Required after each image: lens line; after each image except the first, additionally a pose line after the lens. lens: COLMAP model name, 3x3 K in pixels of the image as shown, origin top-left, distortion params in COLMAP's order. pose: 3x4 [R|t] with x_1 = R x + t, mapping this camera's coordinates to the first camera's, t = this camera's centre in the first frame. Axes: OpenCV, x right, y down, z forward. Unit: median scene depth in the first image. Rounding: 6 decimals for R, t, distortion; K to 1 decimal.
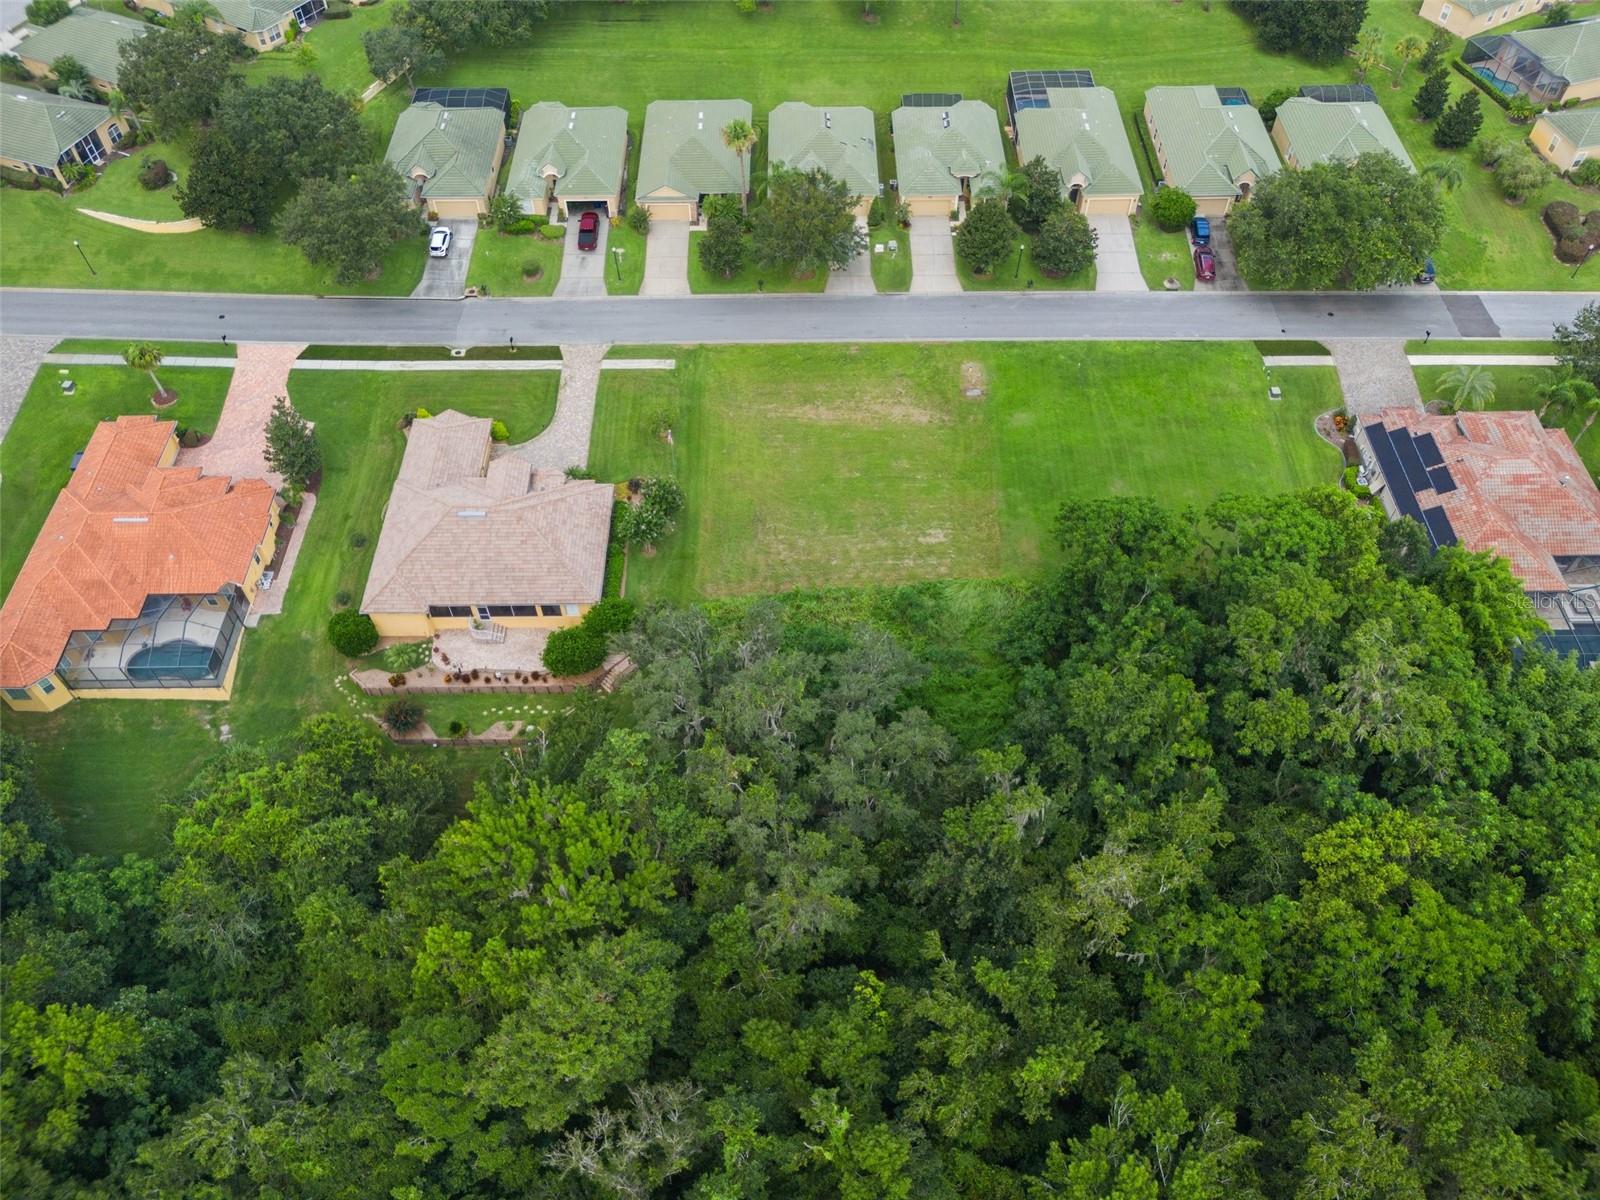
lens RADIAL K [[1179.3, 0, 787.2], [0, 1179.3, 646.3], [0, 0, 1]] dist [0.074522, -0.071056]
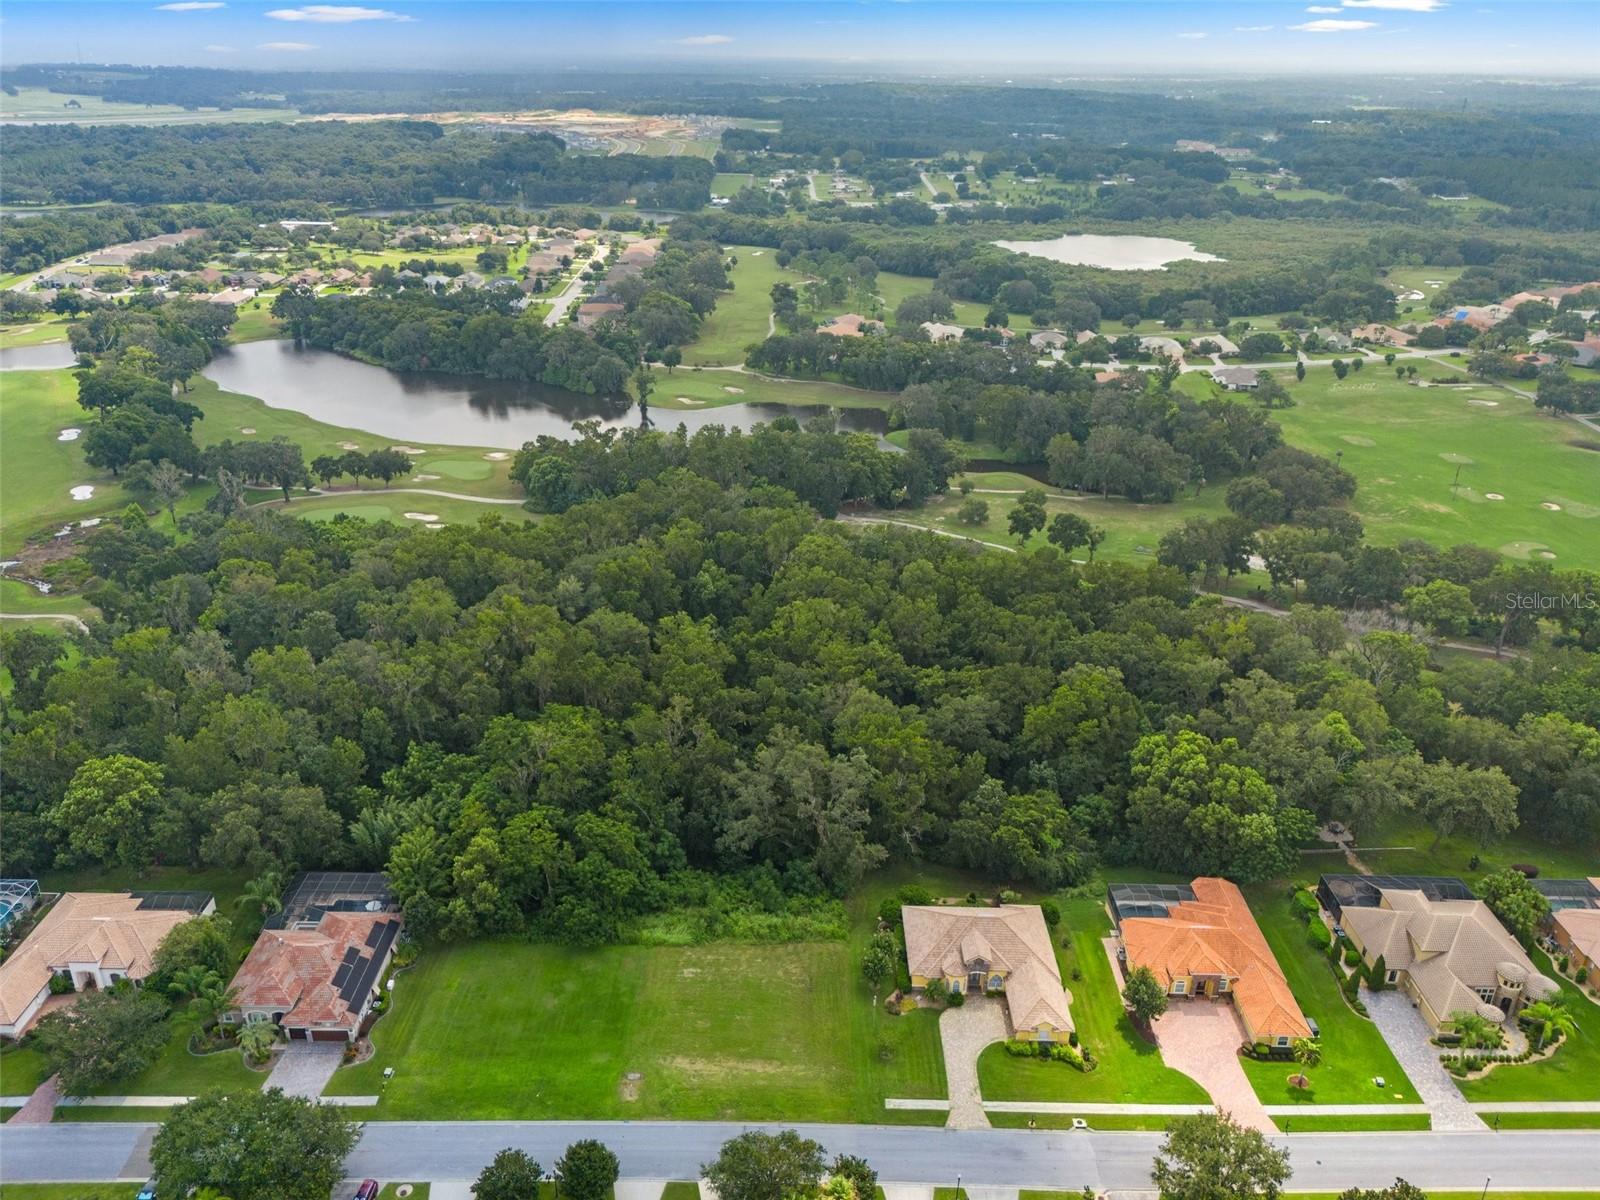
lens RADIAL K [[1230.3, 0, 792.0], [0, 1230.3, 573.7], [0, 0, 1]] dist [0.069287, -0.087372]
pose [[-0.999967, -0.007235, 0.003642, -0.004340], [0.001819, 0.237566, 0.971370, -1.527240], [-0.007893, 0.971344, -0.237545, 0.783122]]
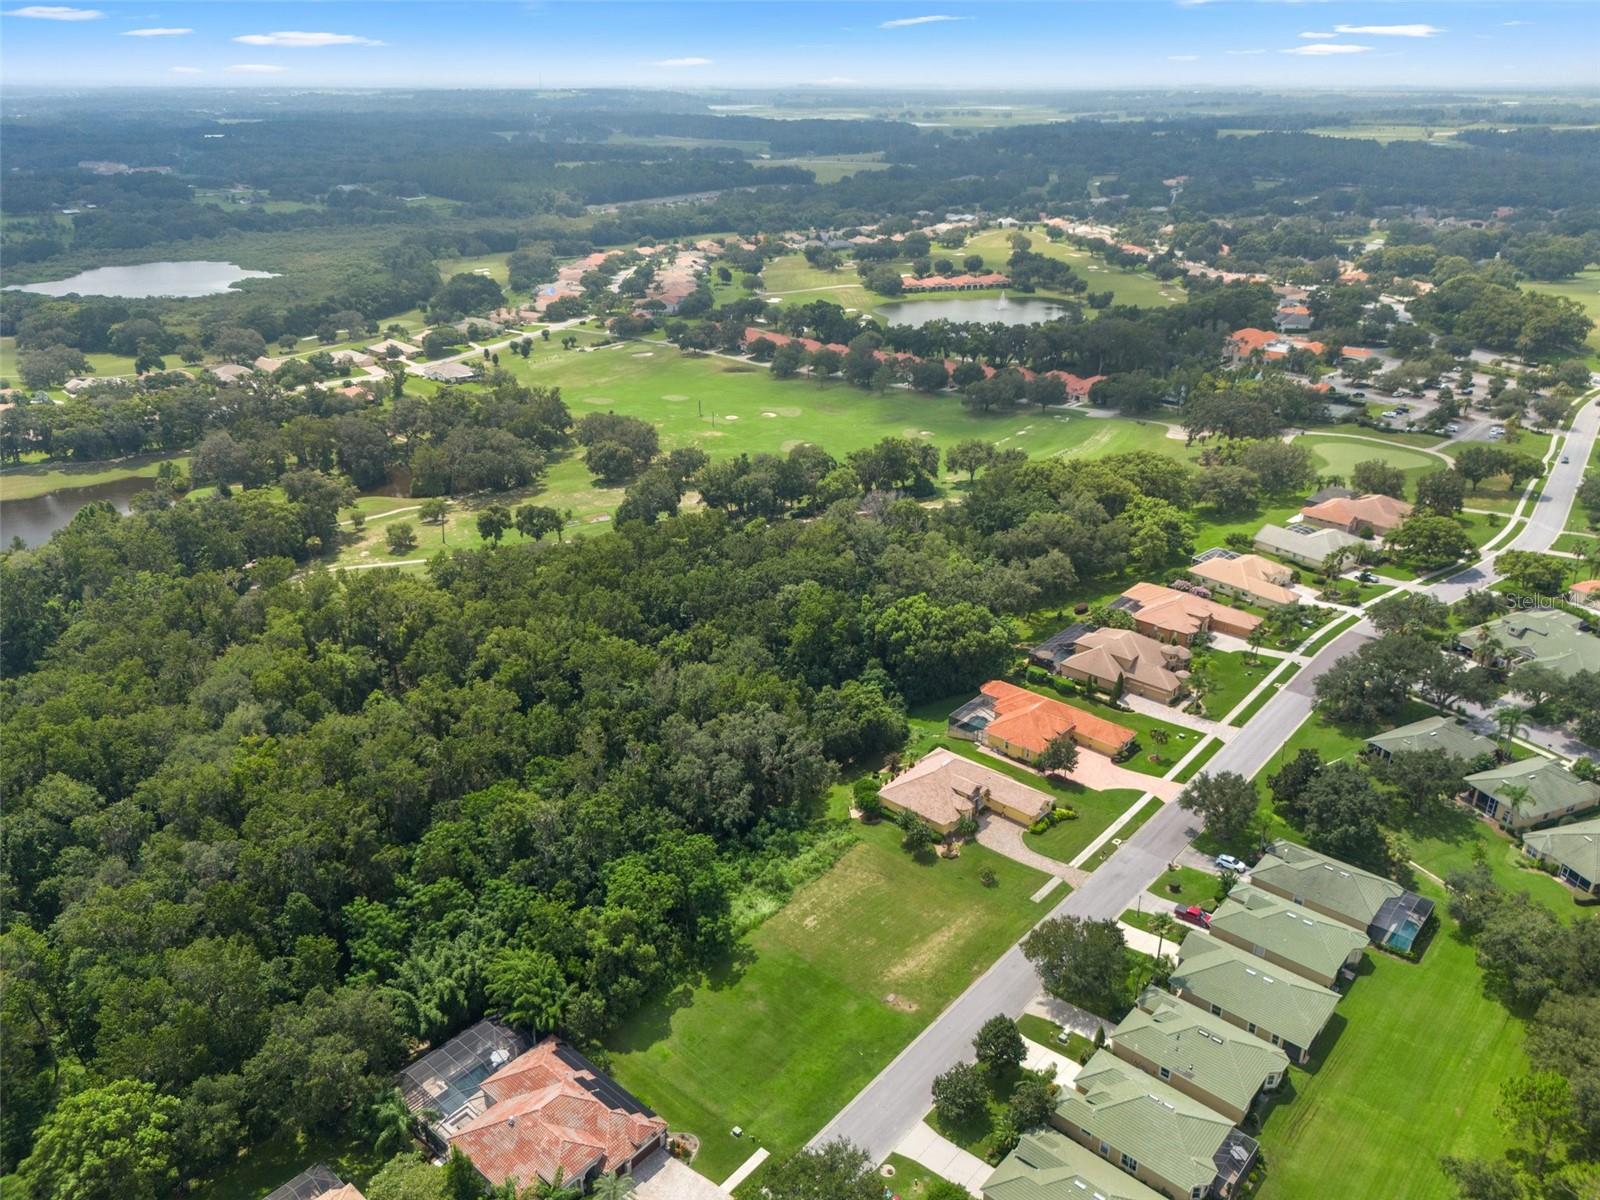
lens RADIAL K [[1189.8, 0, 790.9], [0, 1189.8, 592.9], [0, 0, 1]] dist [0.068358, -0.073475]
pose [[-0.660744, 0.307572, -0.684702, 1.002238], [-0.597577, 0.336455, 0.727805, -1.264518], [0.454224, 0.890055, -0.038513, 0.576373]]
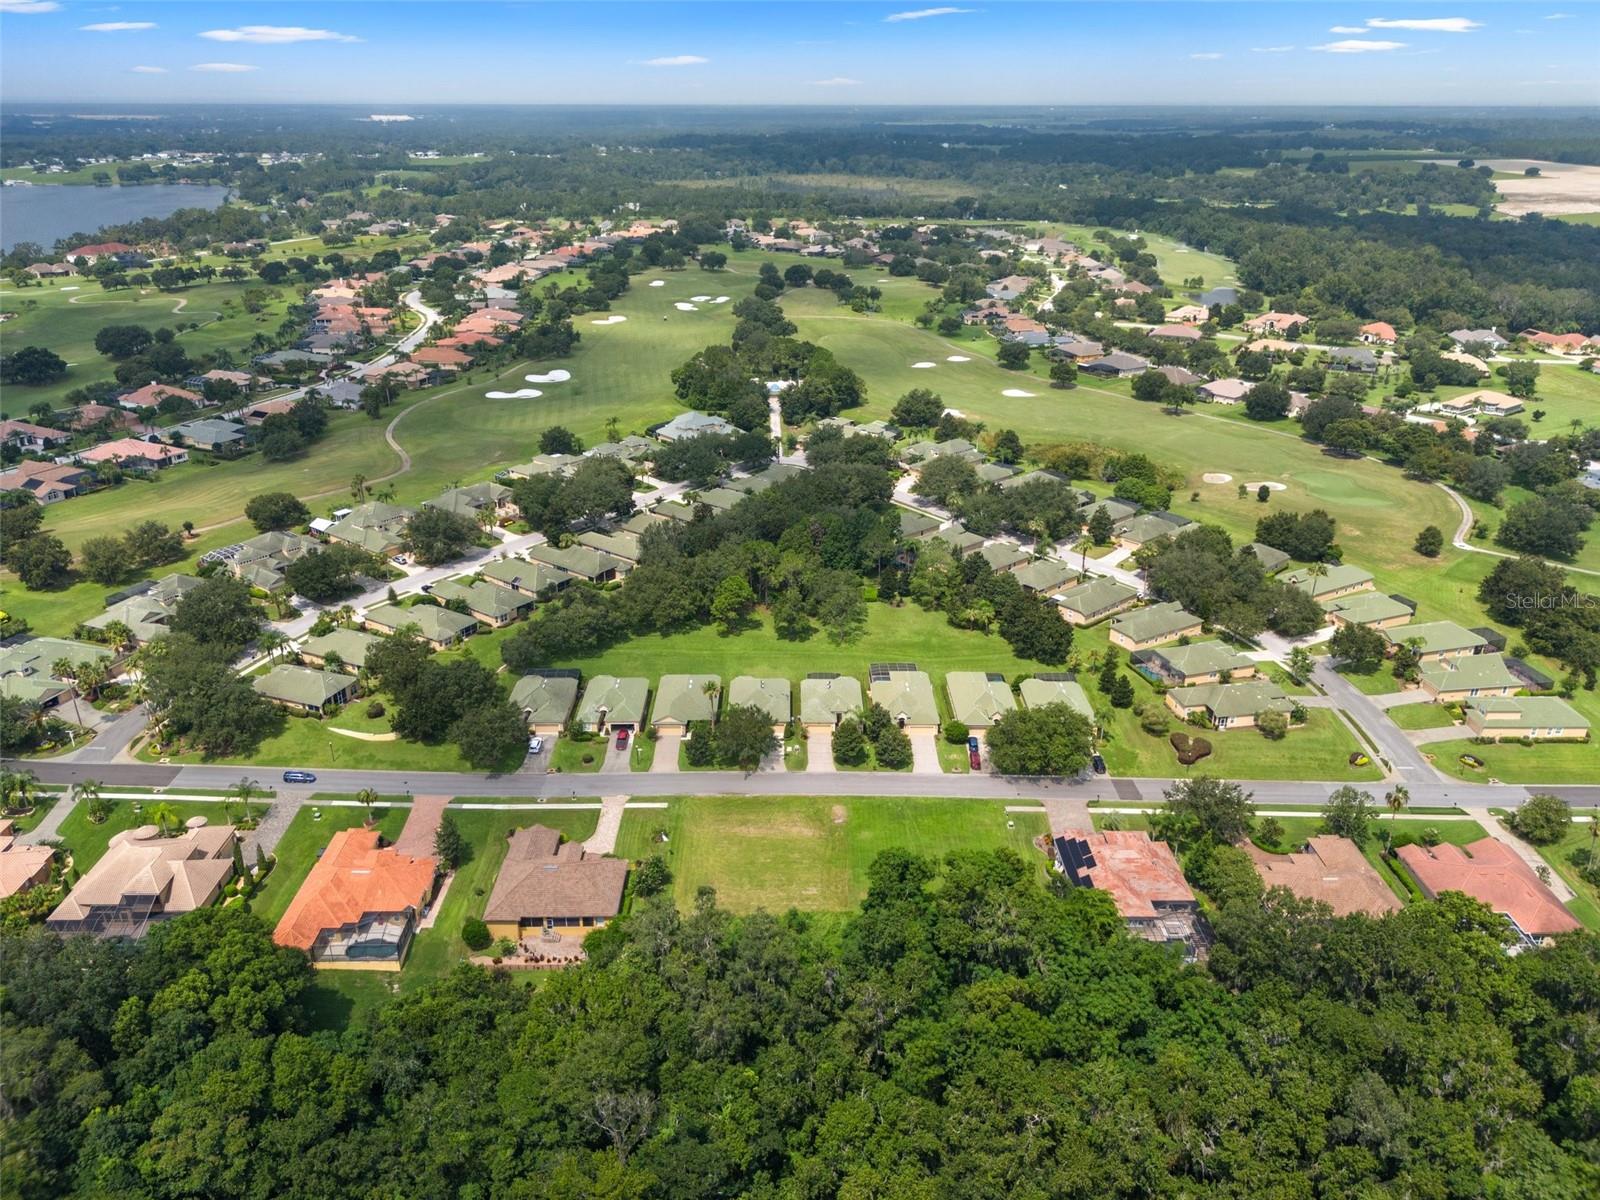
lens RADIAL K [[1189.8, 0, 790.9], [0, 1189.8, 592.9], [0, 0, 1]] dist [0.068358, -0.073475]
pose [[0.999920, 0.011321, 0.005586, 0.071510], [-0.006937, 0.862461, -0.506076, 0.371477], [-0.010547, 0.505997, 0.862471, -0.655215]]
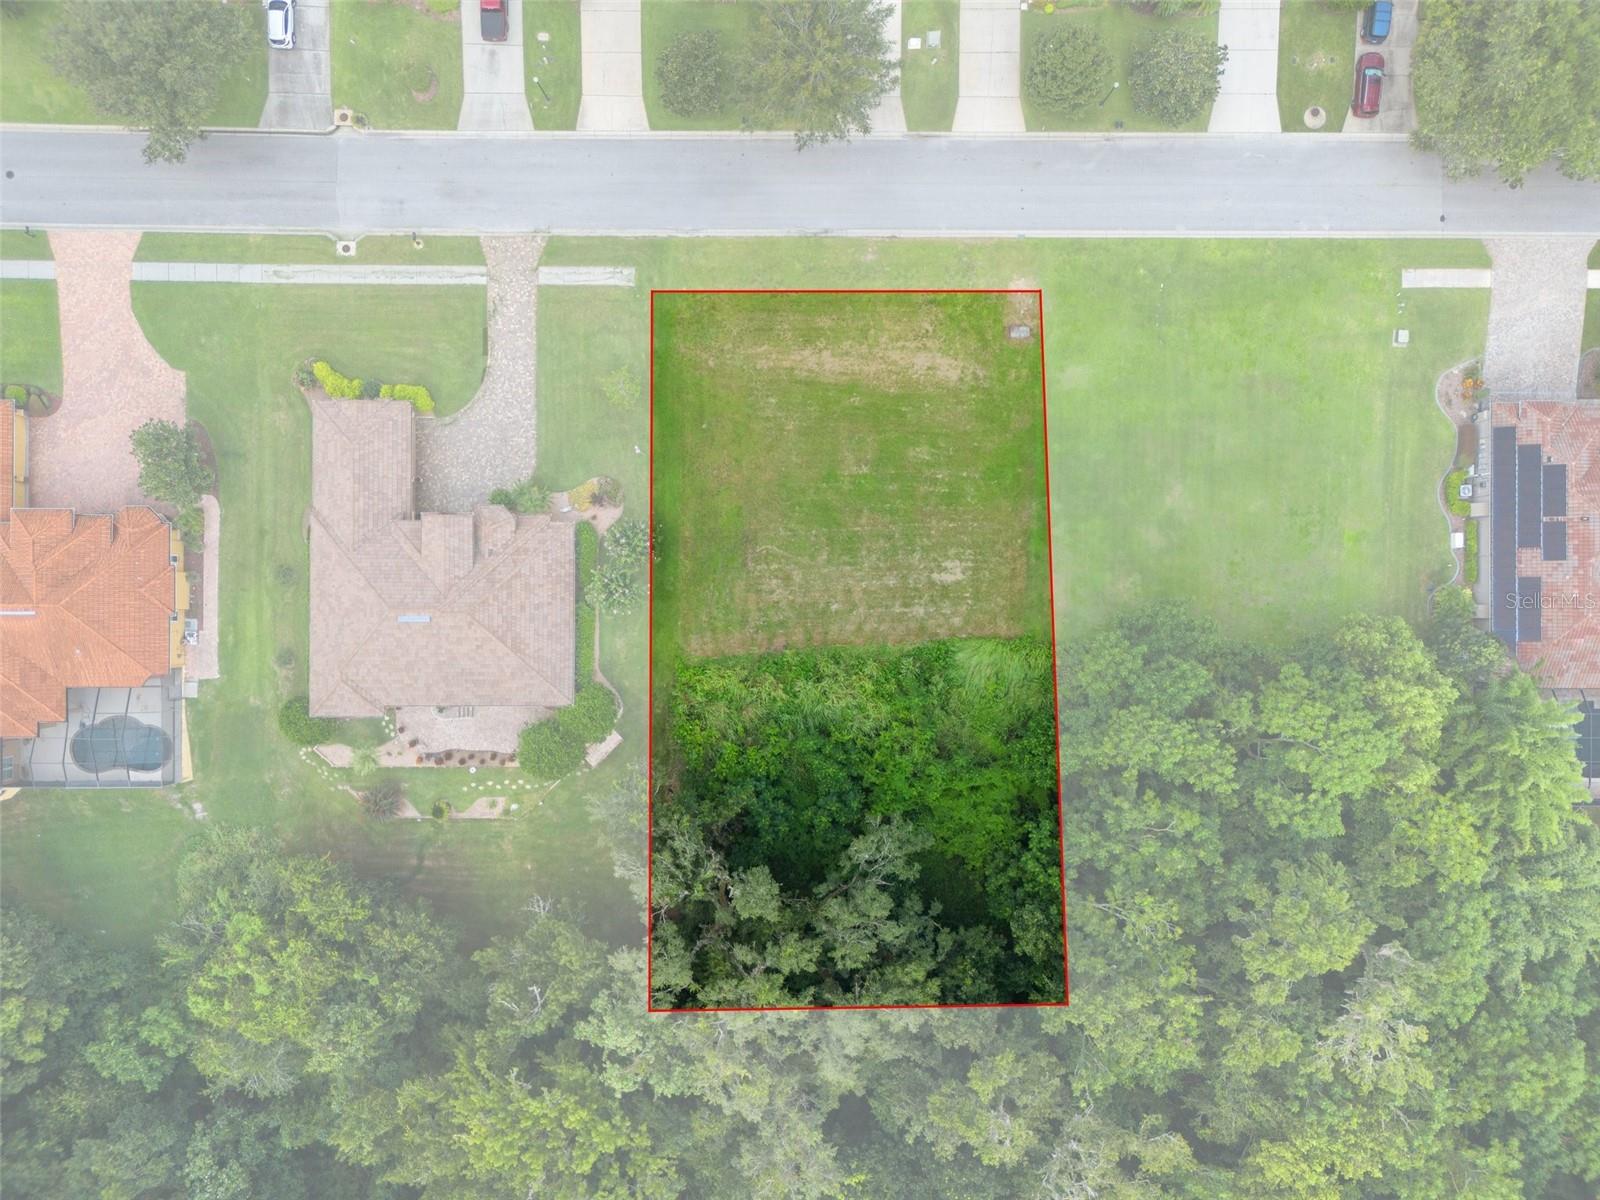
lens RADIAL K [[1189.8, 0, 790.9], [0, 1189.8, 592.9], [0, 0, 1]] dist [0.068358, -0.073475]
pose [[0.999925, 0.003498, 0.011734, -0.002614], [-0.009792, 0.803751, 0.594886, -0.531671], [-0.007350, -0.594956, 0.803725, 0.257030]]
